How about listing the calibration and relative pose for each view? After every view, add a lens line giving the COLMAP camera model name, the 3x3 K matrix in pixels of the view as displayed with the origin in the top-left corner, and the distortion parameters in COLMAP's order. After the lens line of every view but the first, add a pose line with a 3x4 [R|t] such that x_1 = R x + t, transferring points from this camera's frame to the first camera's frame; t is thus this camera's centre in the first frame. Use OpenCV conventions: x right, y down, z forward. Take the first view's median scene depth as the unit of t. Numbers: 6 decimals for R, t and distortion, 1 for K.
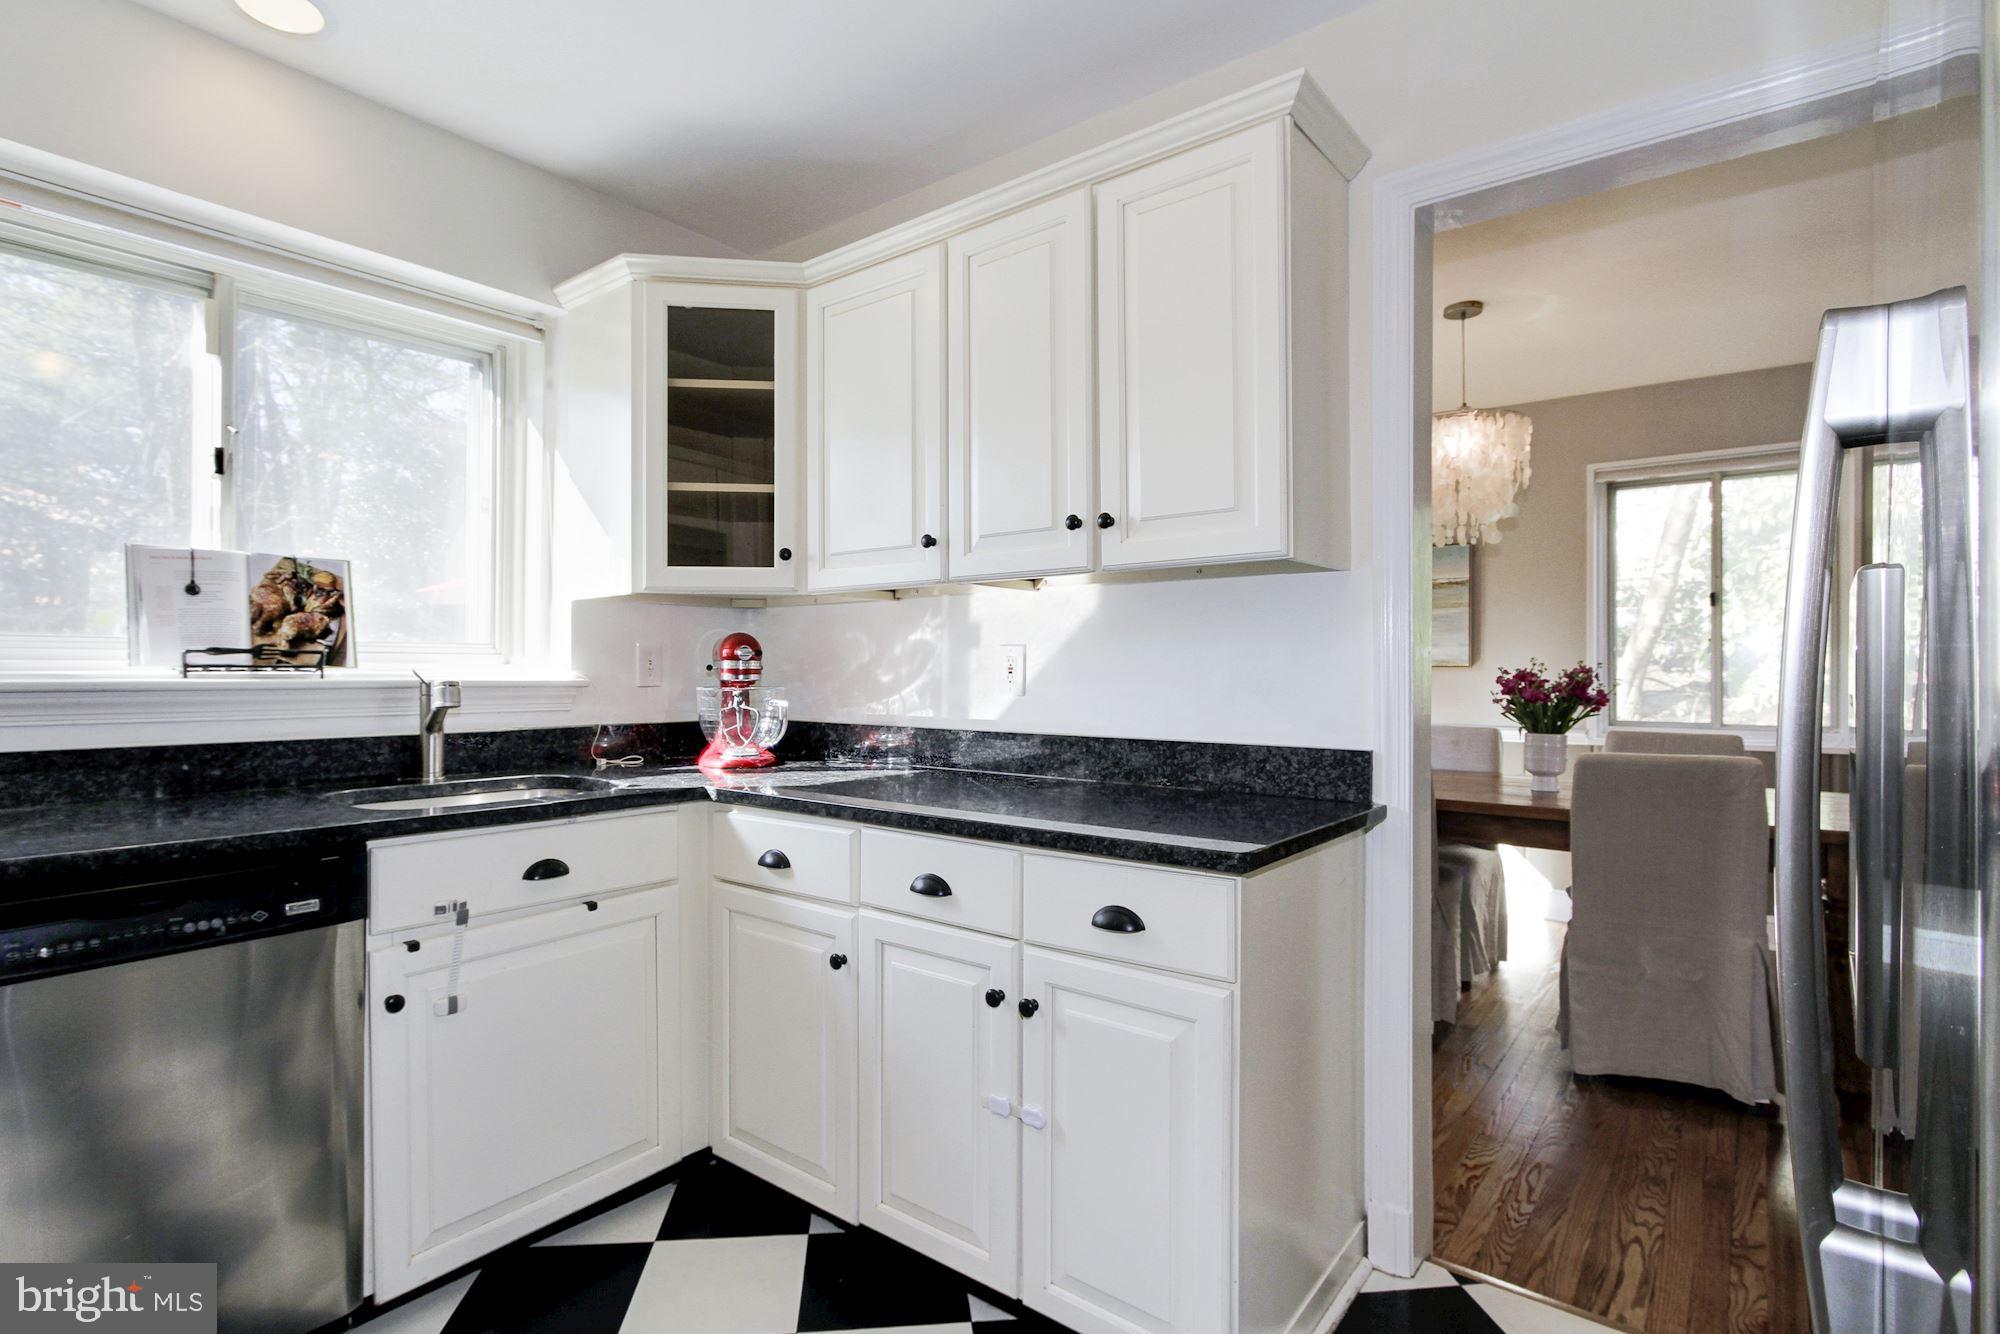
lens RADIAL K [[975.5, 0, 1000.0], [0, 975.5, 667.0], [0, 0, 1]] dist [-0.020595, 0.015330]
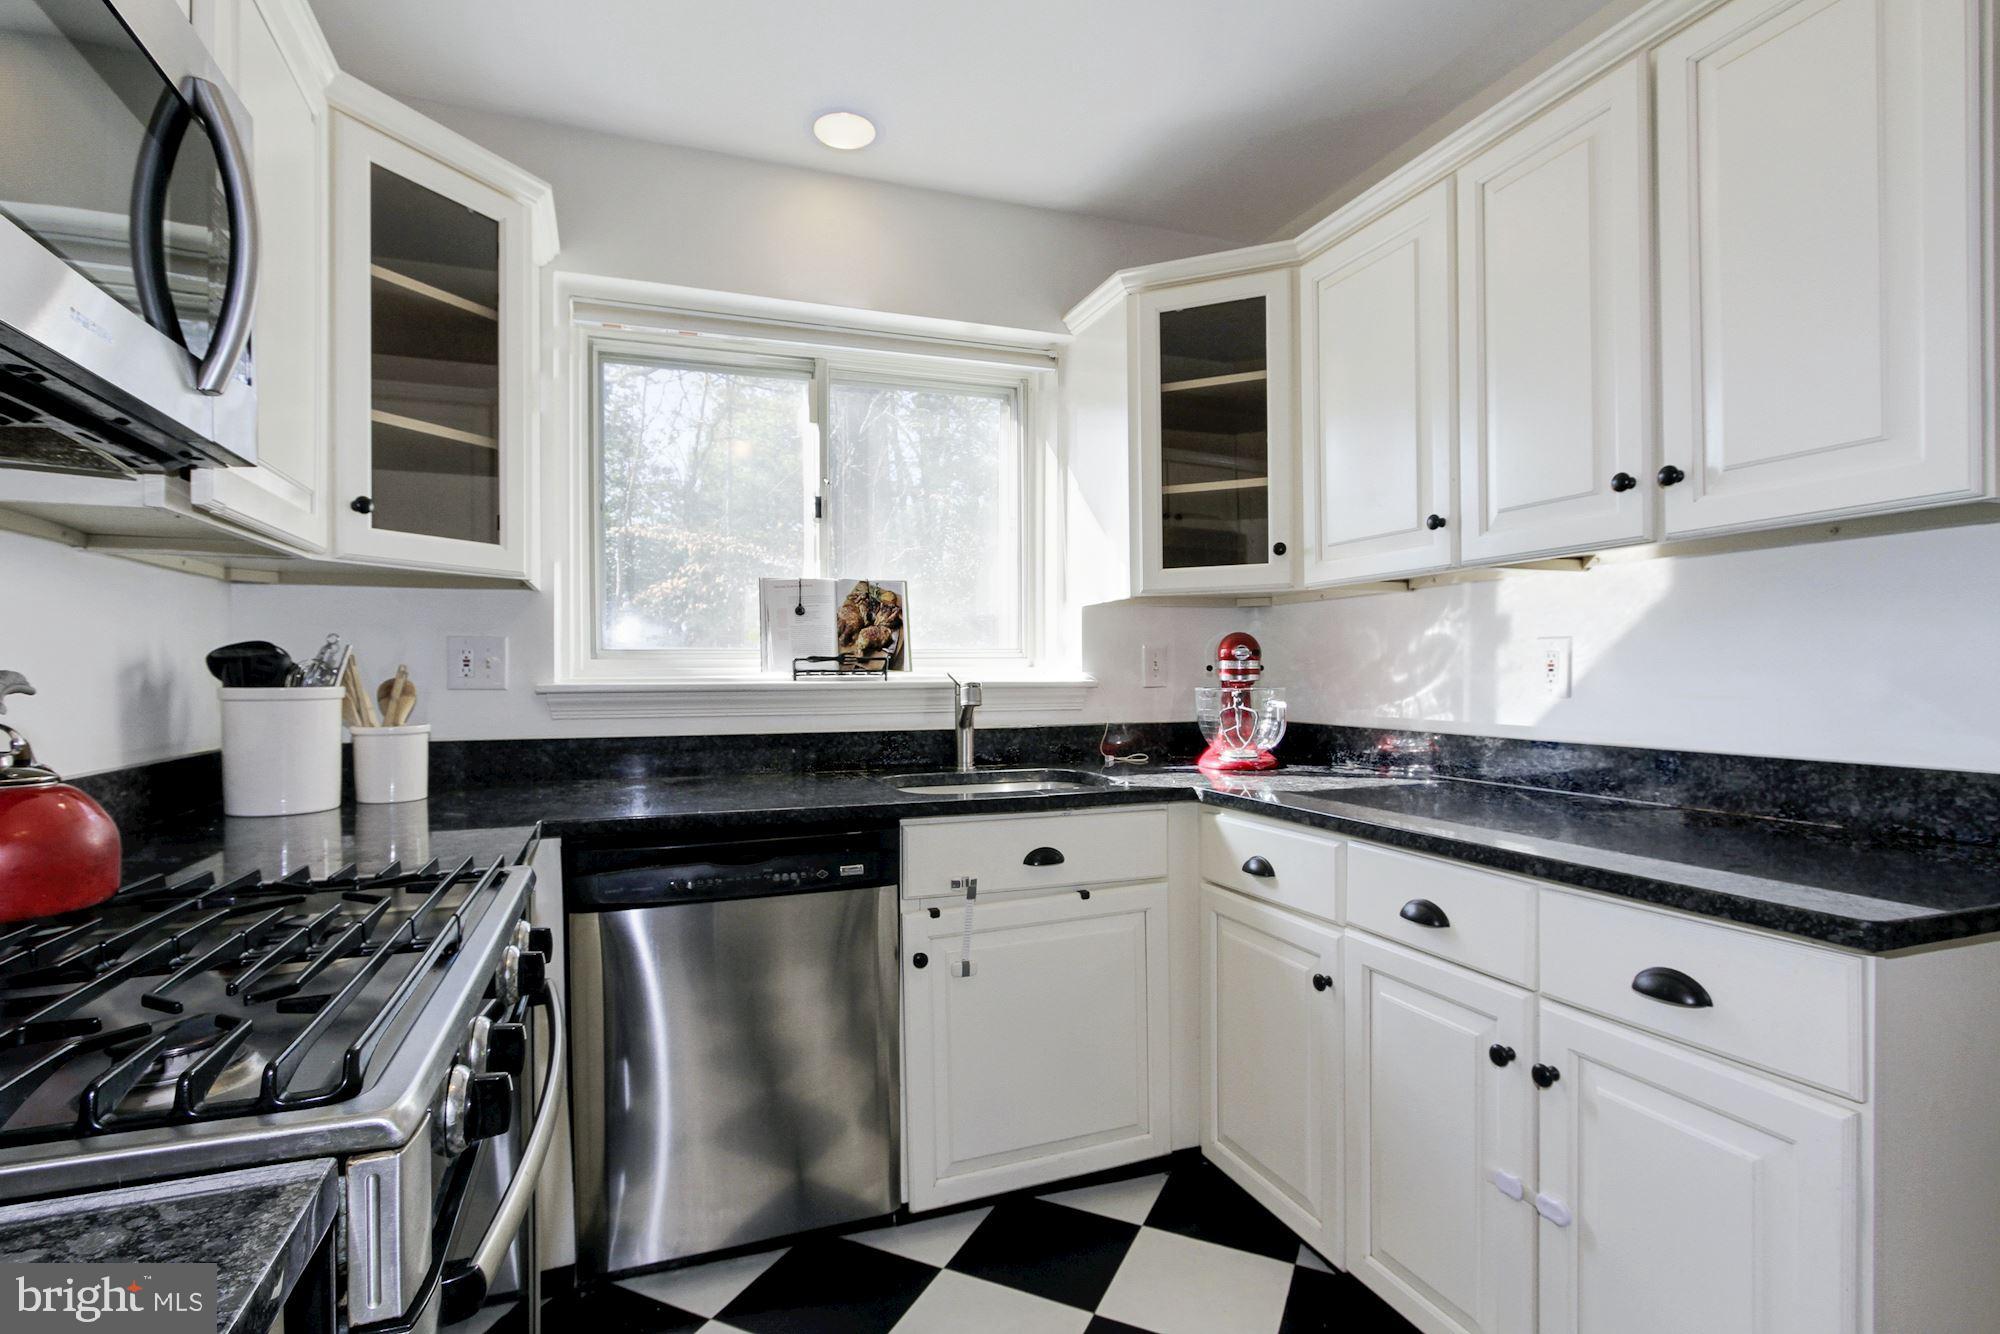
lens RADIAL K [[973.0, 0, 998.0], [0, 973.0, 679.0], [0, 0, 1]] dist [-0.020840, 0.016163]
pose [[0.852105, -0.004766, -0.523349, 0.048815], [0.011059, 0.999899, 0.008901, 0.000700], [0.523254, -0.013372, 0.852072, 0.046453]]
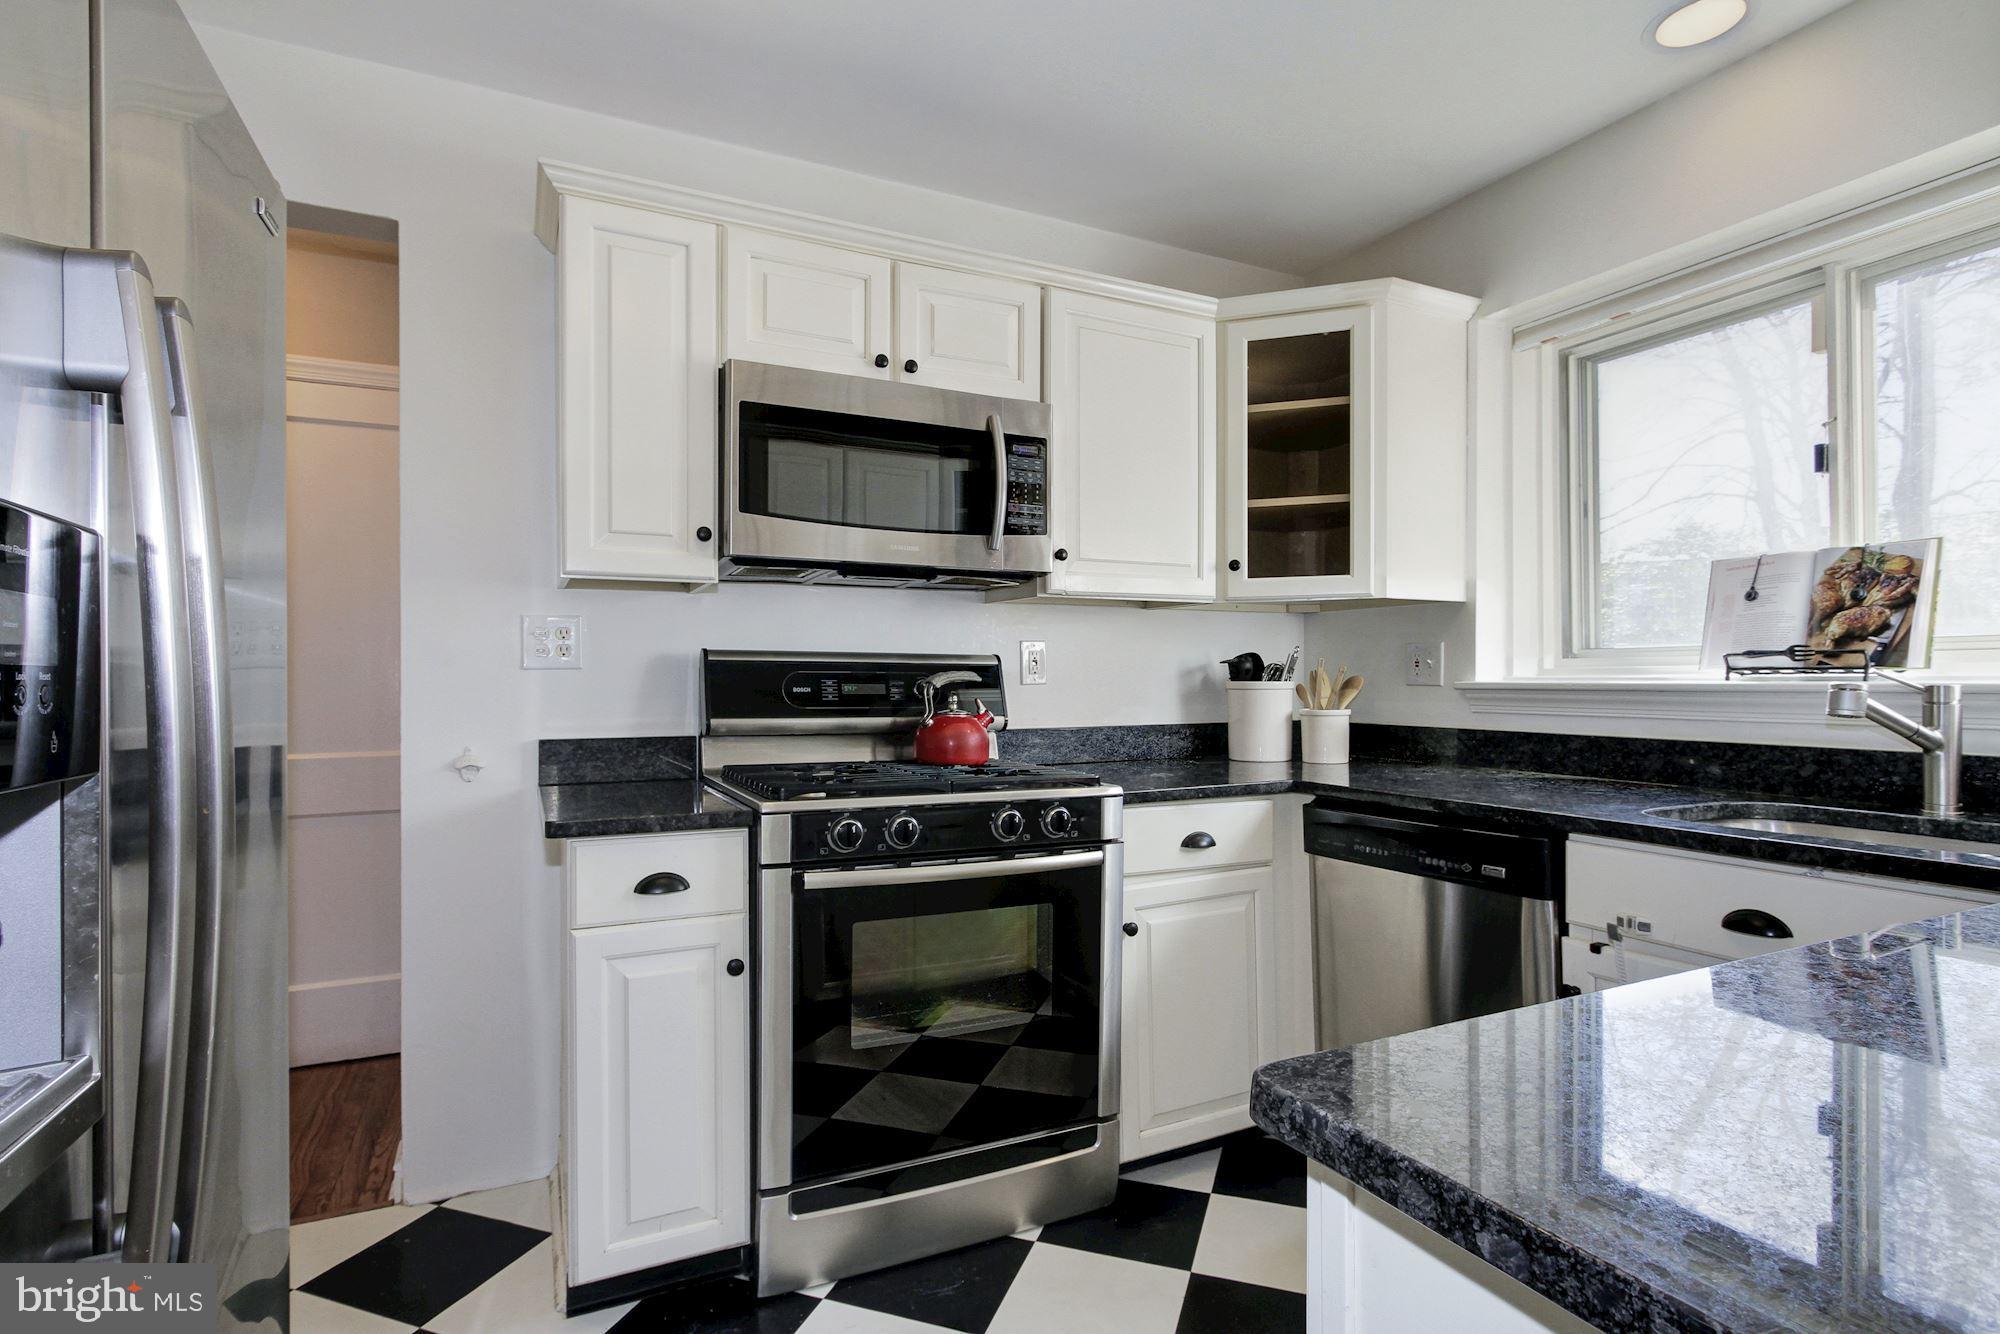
lens RADIAL K [[994.3, 0, 993.2], [0, 994.3, 677.2], [0, 0, 1]] dist [-0.003070, -0.000604]
pose [[-0.433971, -0.002165, -0.900924, 0.451356], [0.007572, 0.999953, -0.006050, 0.007774], [0.900895, -0.009448, -0.433934, 0.676825]]
